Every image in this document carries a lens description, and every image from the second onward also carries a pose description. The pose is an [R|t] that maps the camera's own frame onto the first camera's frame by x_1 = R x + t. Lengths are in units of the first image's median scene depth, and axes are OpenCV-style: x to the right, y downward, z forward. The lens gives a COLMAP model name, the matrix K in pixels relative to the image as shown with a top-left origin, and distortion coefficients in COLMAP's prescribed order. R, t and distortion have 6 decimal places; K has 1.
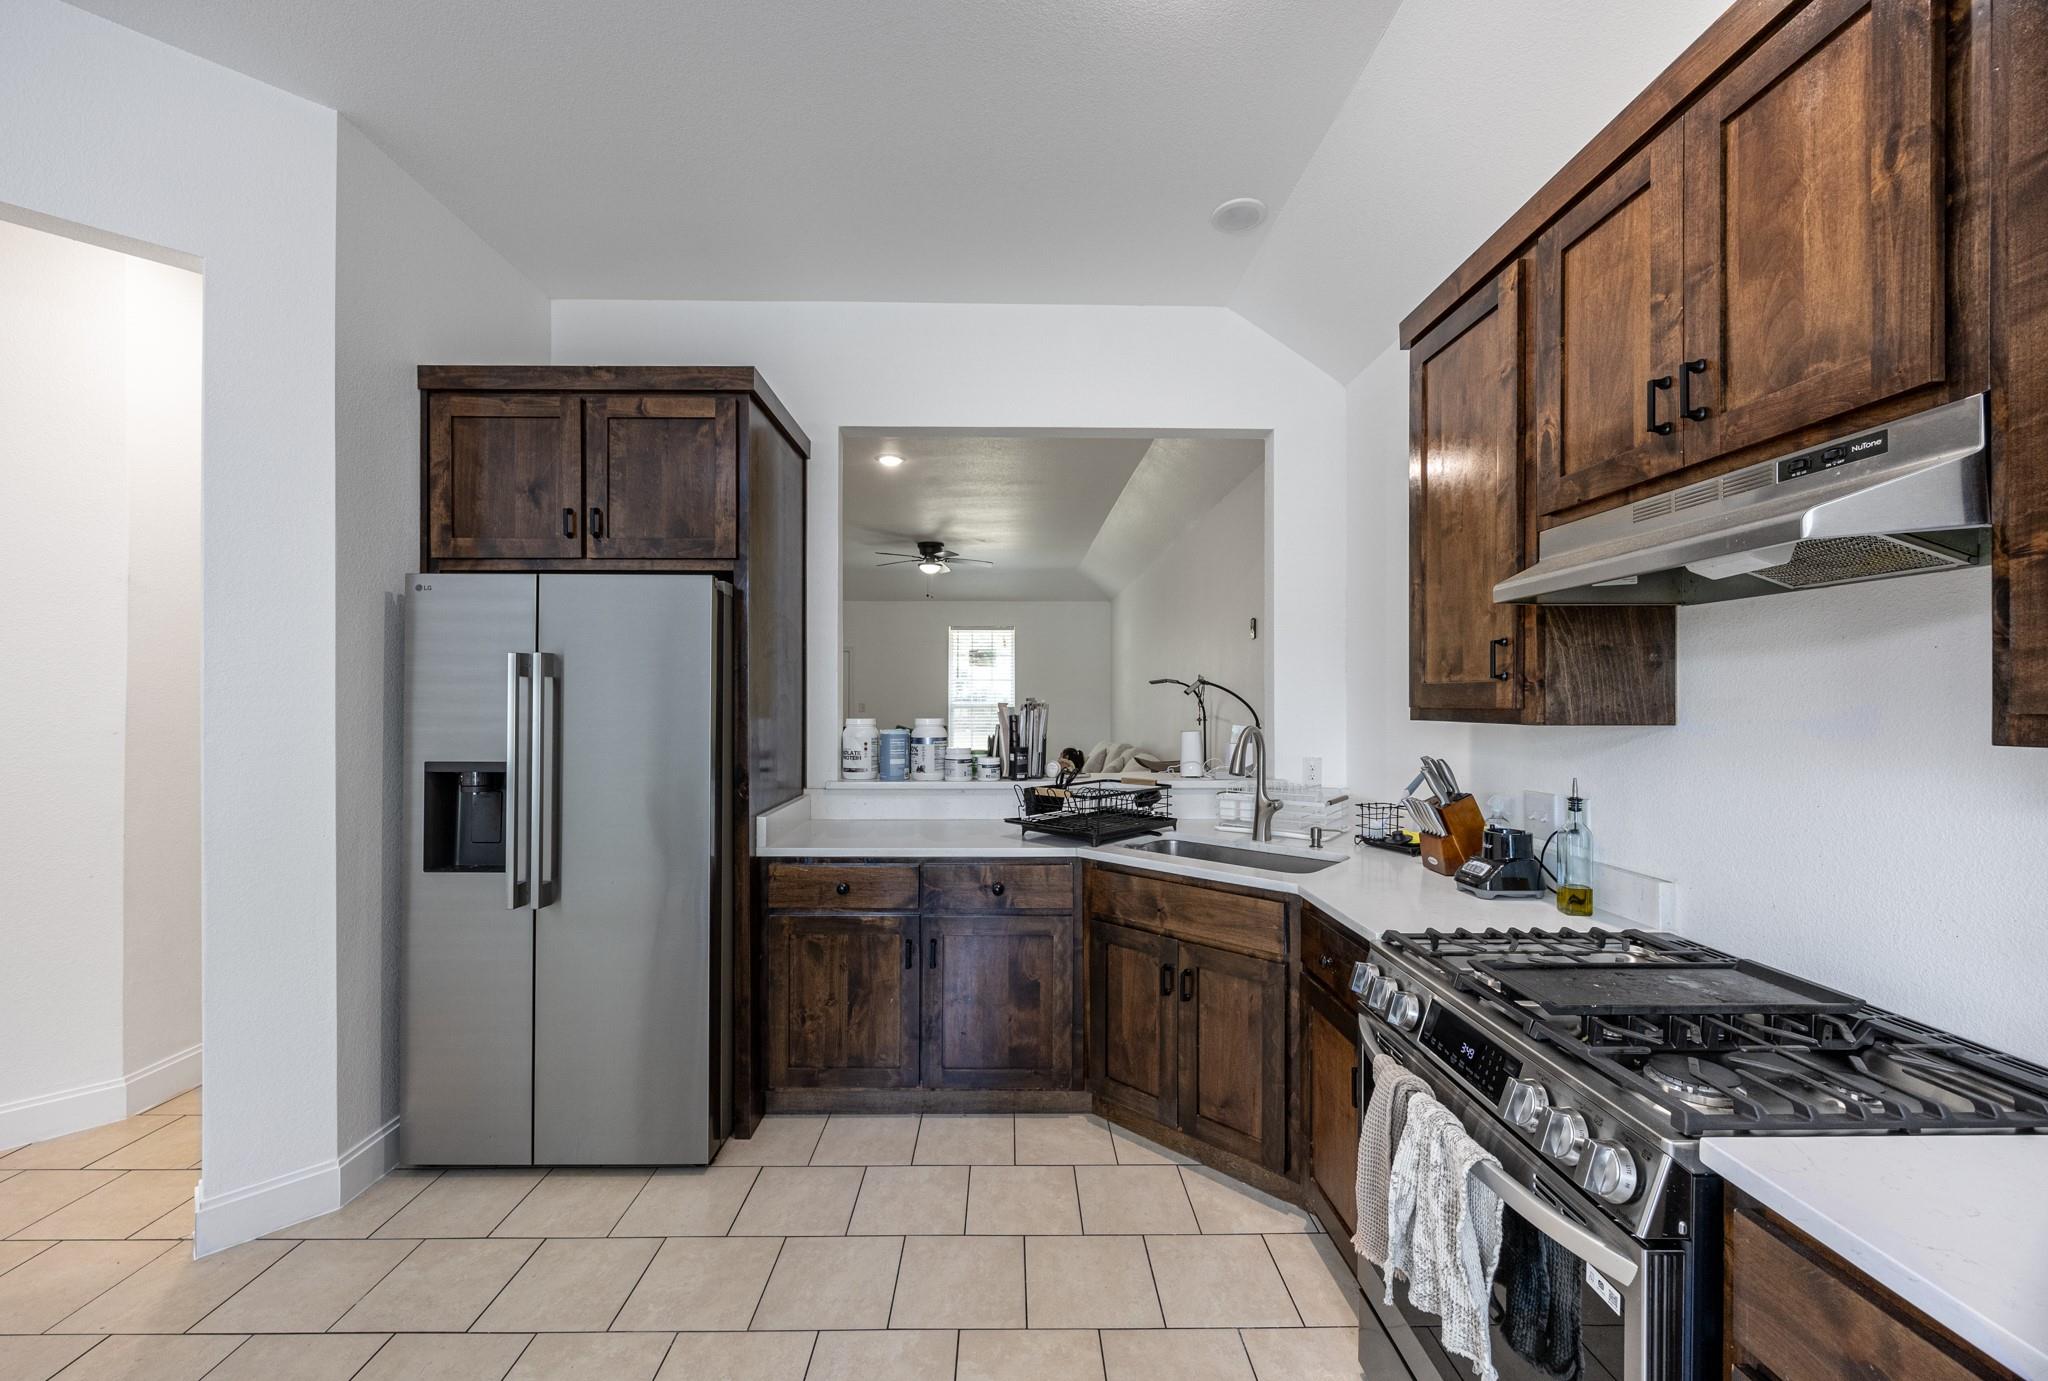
lens RADIAL K [[794.5, 0, 1020.7], [0, 794.5, 703.8], [0, 0, 1]] dist [-0.004038, -0.000436]
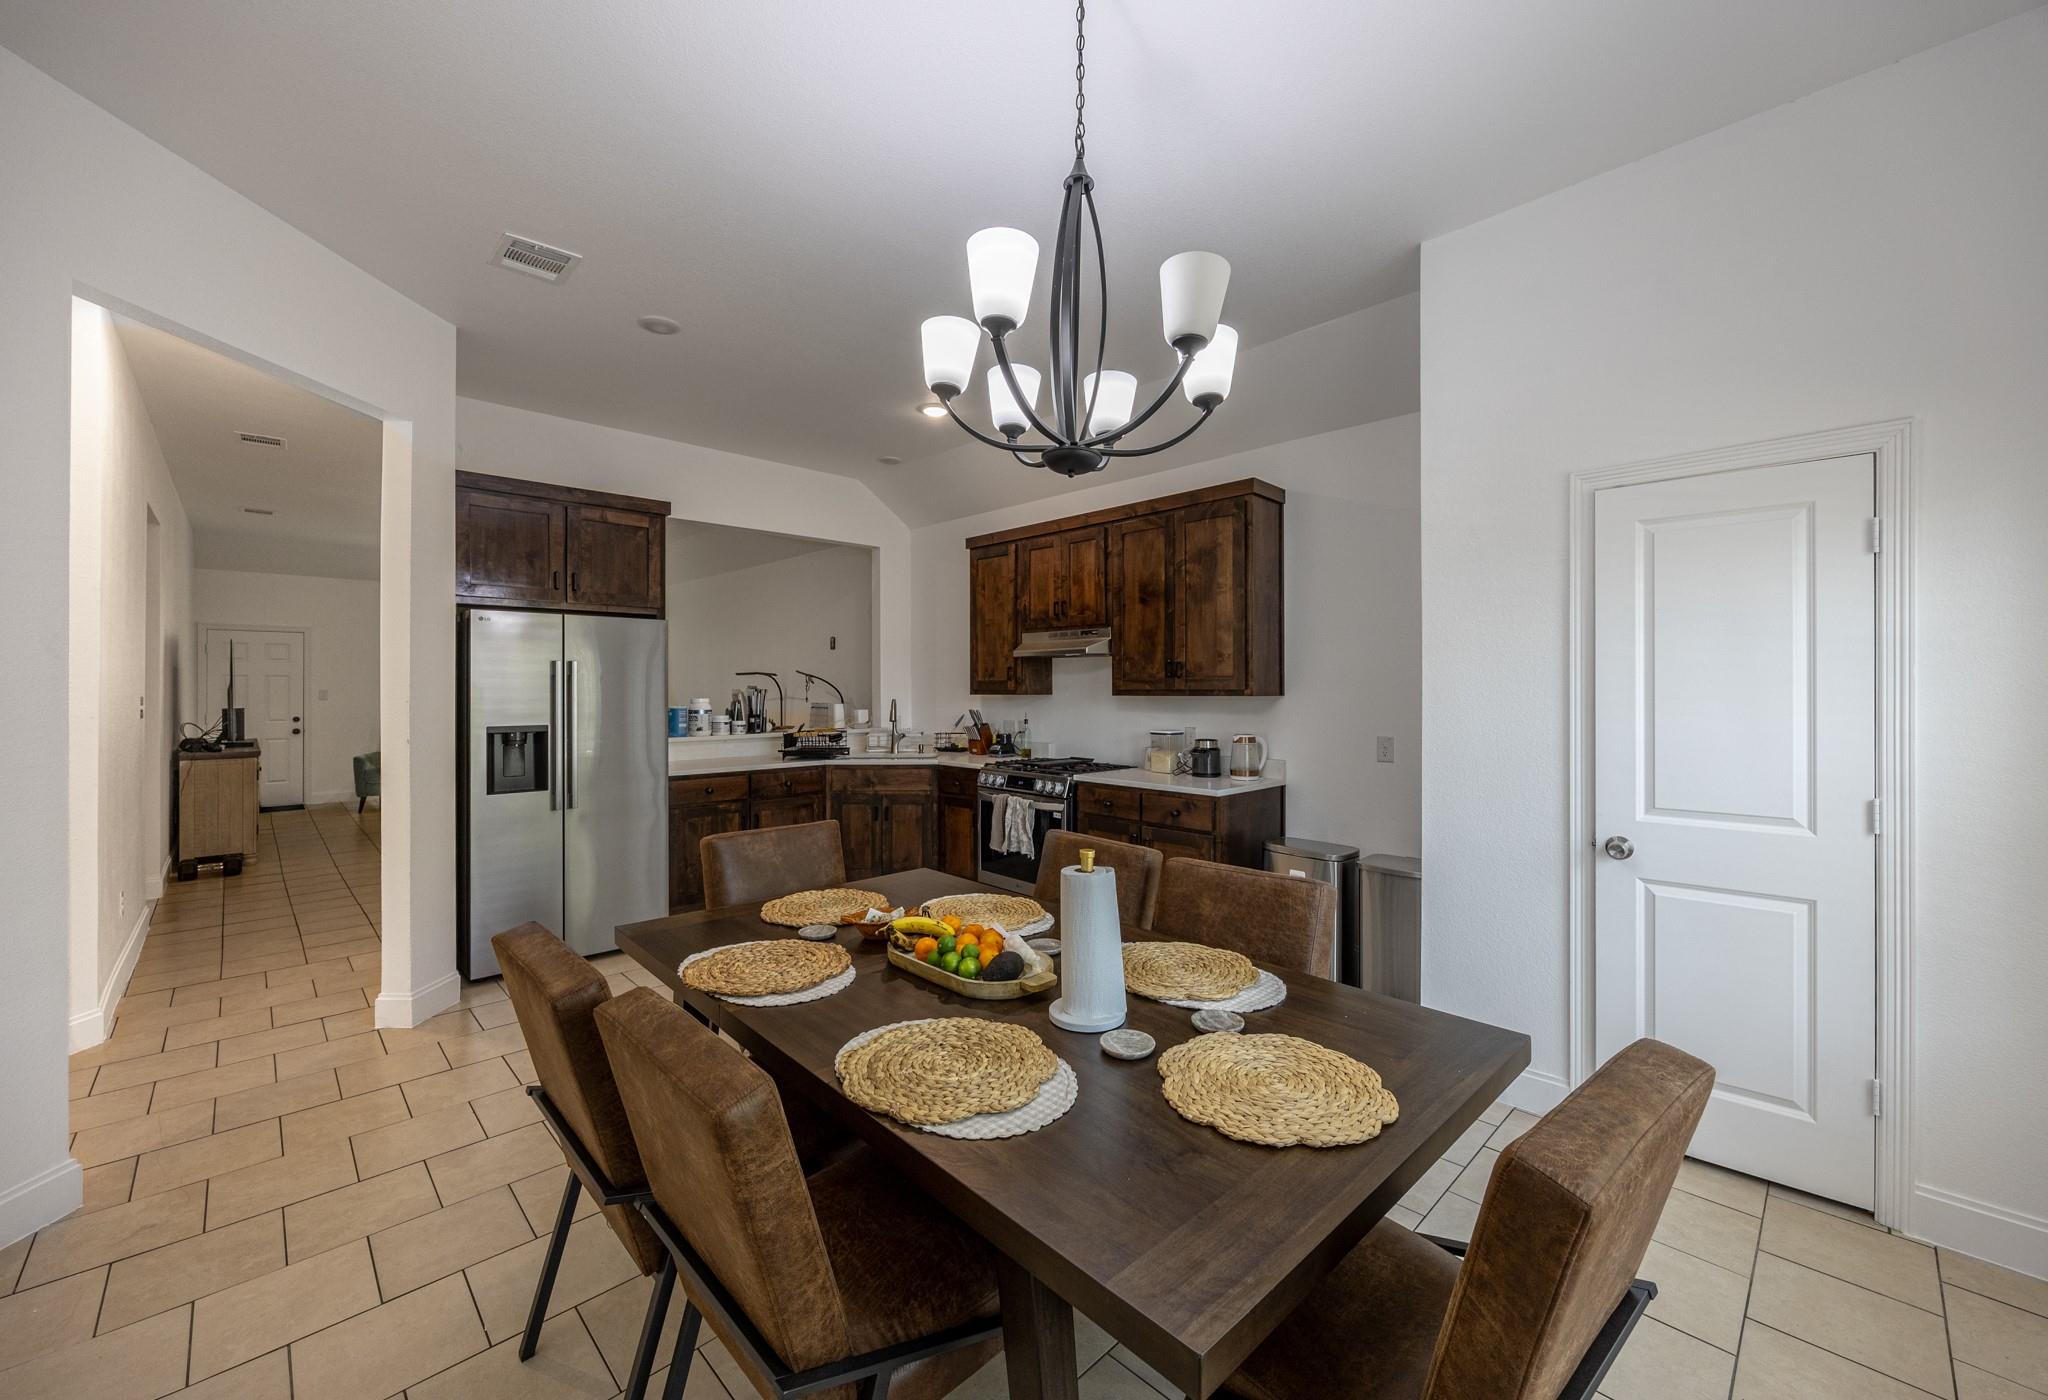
lens RADIAL K [[812.5, 0, 1025.0], [0, 812.5, 686.8], [0, 0, 1]] dist [-0.000384, 0.000350]
pose [[0.730546, -0.002228, 0.682860, -1.072832], [0.004228, 0.999990, -0.001261, -0.000766], [-0.682850, 0.003809, 0.730548, -0.951272]]
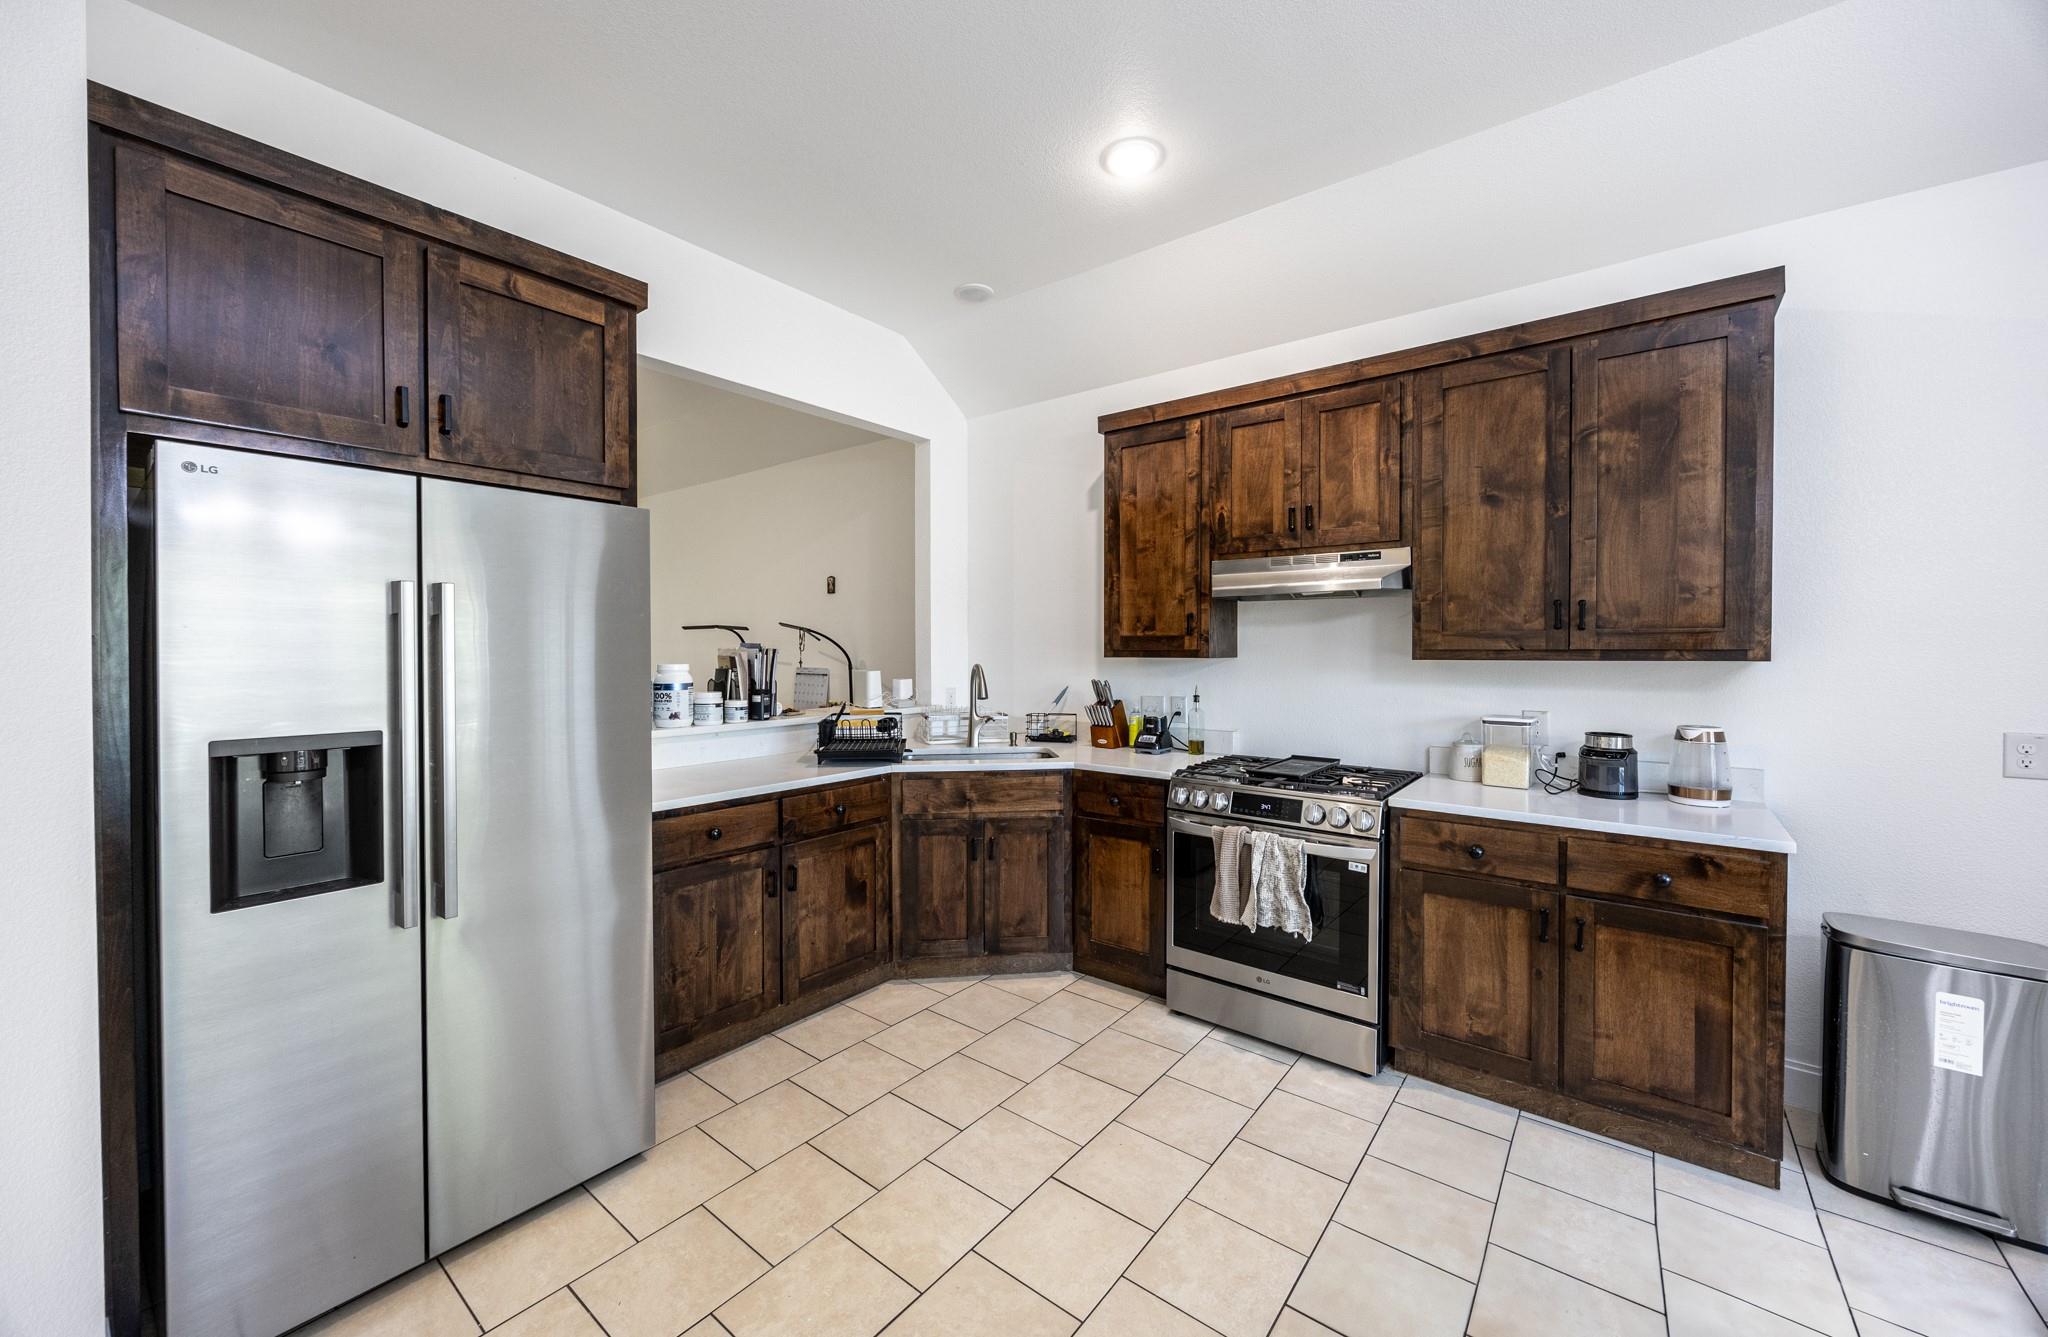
lens RADIAL K [[778.0, 0, 1015.9], [0, 778.0, 656.7], [0, 0, 1]] dist [-0.002344, 0.000002]
pose [[0.632584, -0.010495, 0.774421, -0.818664], [0.003272, 0.999935, 0.010879, 0.000690], [-0.774485, -0.004348, 0.632577, 0.098606]]
